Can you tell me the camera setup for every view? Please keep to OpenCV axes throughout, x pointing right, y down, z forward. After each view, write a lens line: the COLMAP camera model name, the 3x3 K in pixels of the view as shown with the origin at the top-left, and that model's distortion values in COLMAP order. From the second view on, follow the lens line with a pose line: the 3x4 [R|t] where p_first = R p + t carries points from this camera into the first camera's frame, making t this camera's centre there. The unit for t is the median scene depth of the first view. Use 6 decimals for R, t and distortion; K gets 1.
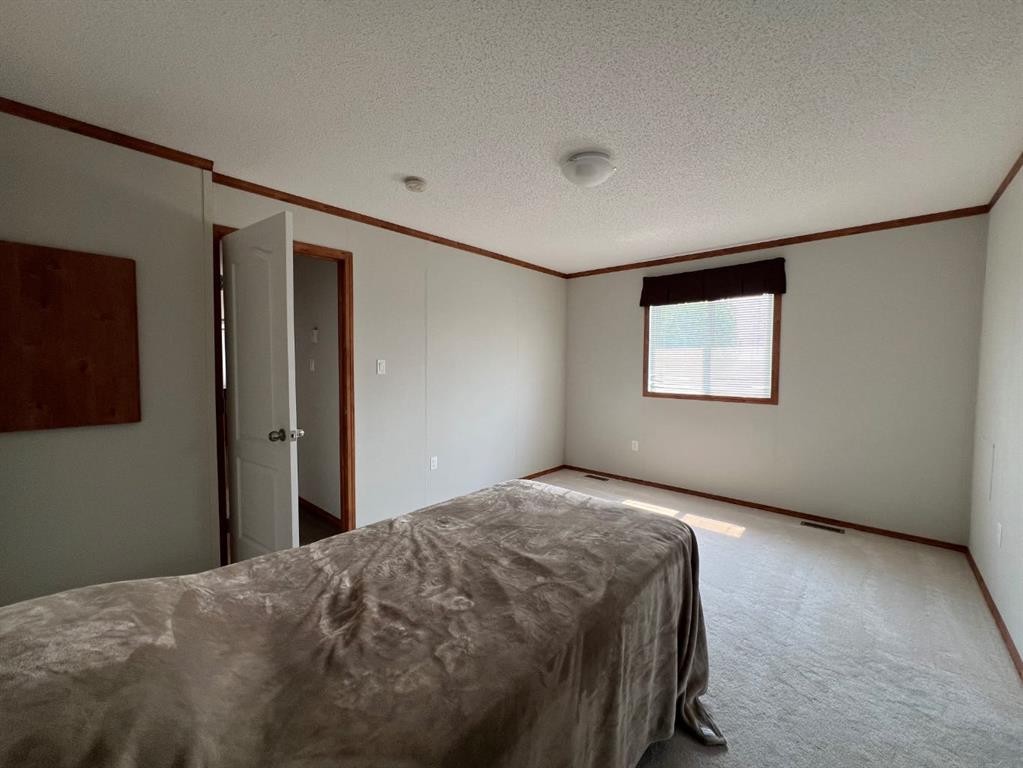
lens RADIAL K [[413.1, 0, 513.8], [0, 413.1, 385.6], [0, 0, 1]] dist [-0.003524, 0.001205]
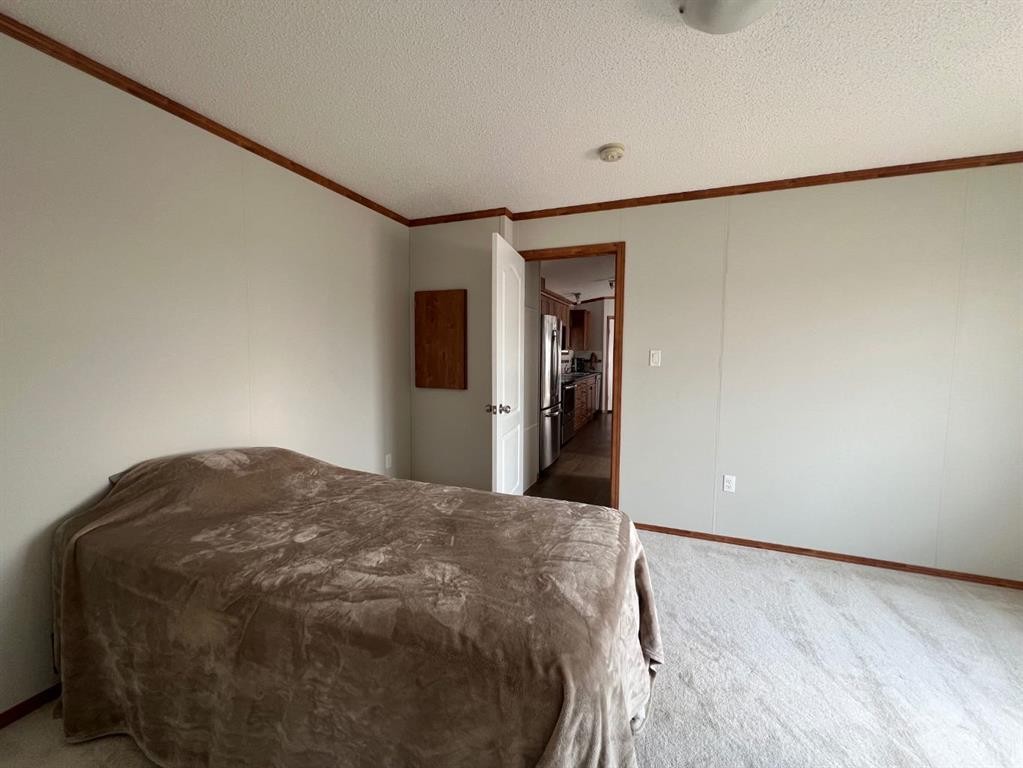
lens RADIAL K [[413.1, 0, 508.0], [0, 413.1, 384.1], [0, 0, 1]] dist [-0.003524, 0.001205]
pose [[0.344575, 0.067007, -0.936364, 0.753792], [-0.056106, 0.997136, 0.050710, -0.028905], [0.937081, 0.035062, 0.347347, 0.677045]]
